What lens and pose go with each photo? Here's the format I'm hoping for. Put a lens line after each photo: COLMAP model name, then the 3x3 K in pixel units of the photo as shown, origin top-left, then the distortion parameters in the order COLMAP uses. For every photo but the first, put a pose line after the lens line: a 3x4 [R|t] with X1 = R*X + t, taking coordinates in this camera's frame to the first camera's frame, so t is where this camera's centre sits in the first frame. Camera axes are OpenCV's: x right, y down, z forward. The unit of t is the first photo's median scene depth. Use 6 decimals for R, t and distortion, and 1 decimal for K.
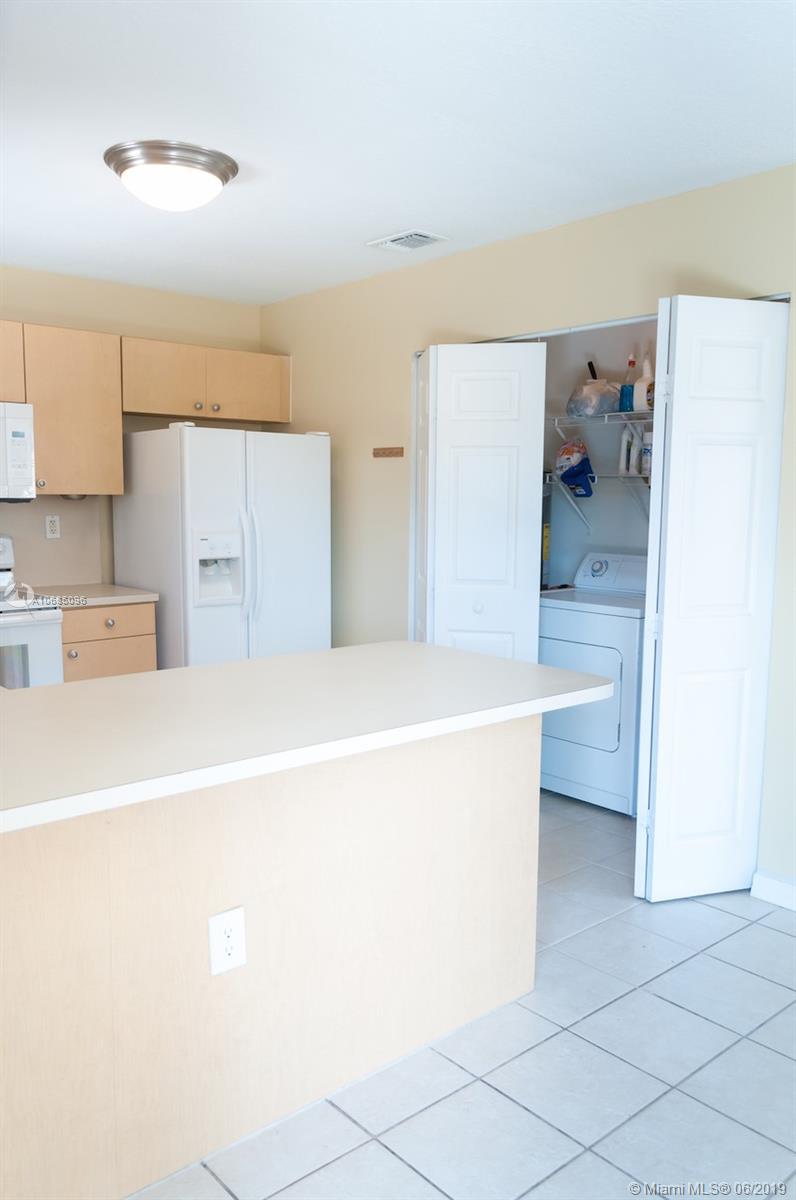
lens RADIAL K [[941.0, 0, 392.9], [0, 941.0, 609.1], [0, 0, 1]] dist [0.016115, 0.013881]
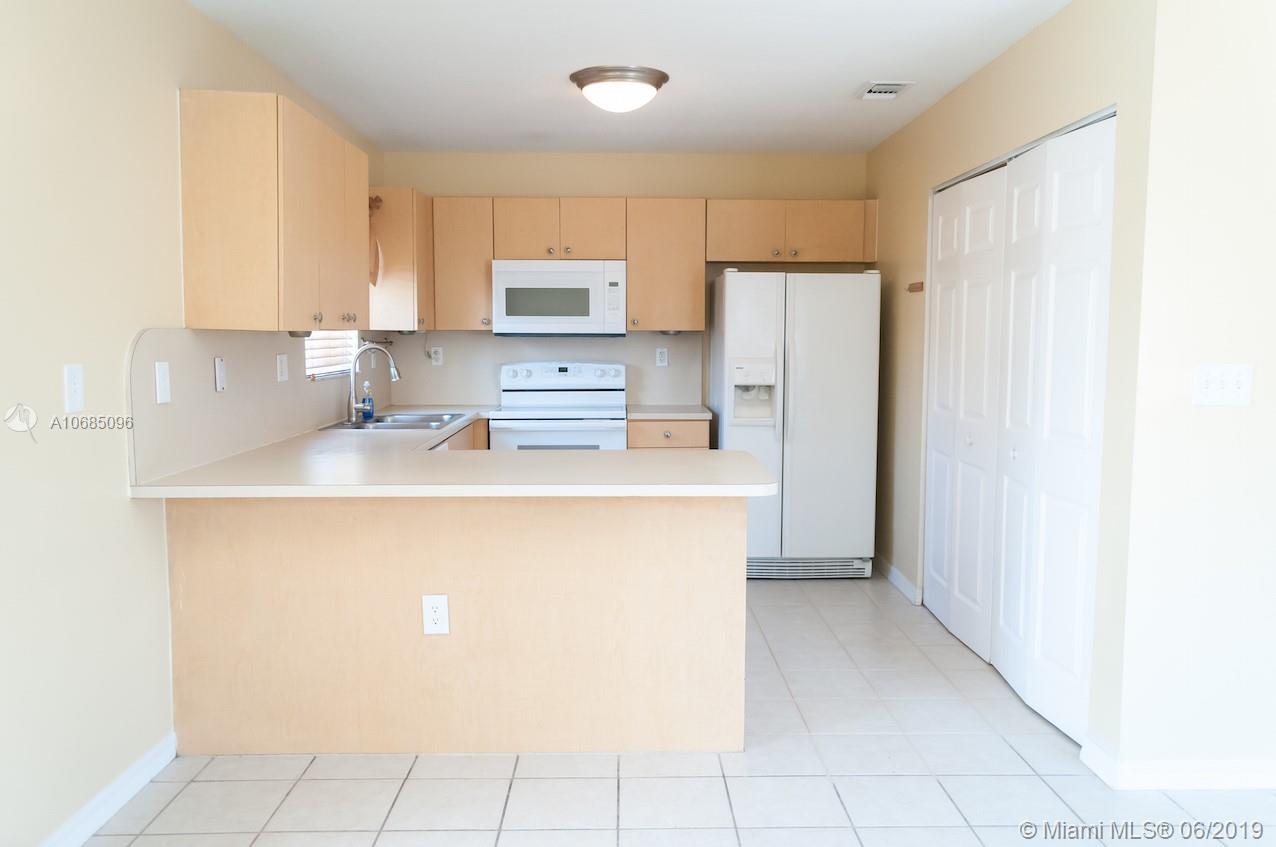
lens RADIAL K [[1000.6, 0, 651.1], [0, 1000.6, 427.5], [0, 0, 1]] dist [0.016115, 0.013881]
pose [[0.785736, 0.052129, -0.616361, 0.468668], [-0.069887, 0.997544, -0.004724, 0.012791], [0.614601, 0.046787, 0.787449, -0.037461]]
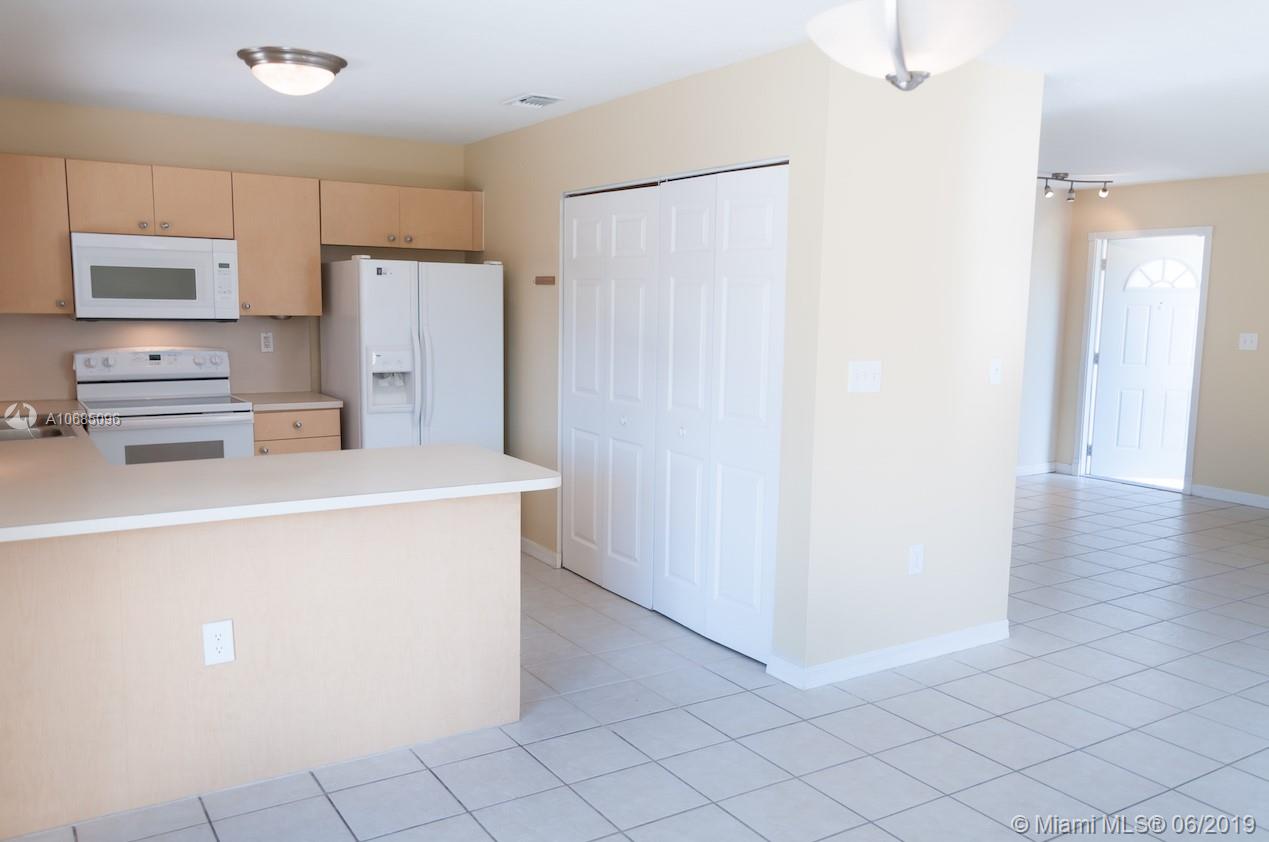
lens RADIAL K [[995.2, 0, 634.1], [0, 995.2, 433.0], [0, 0, 1]] dist [0.016115, 0.013881]
pose [[0.990810, 0.025541, -0.132830, 0.274624], [-0.024313, 0.999645, 0.010857, 0.000990], [0.133060, -0.007528, 0.991079, -0.177390]]
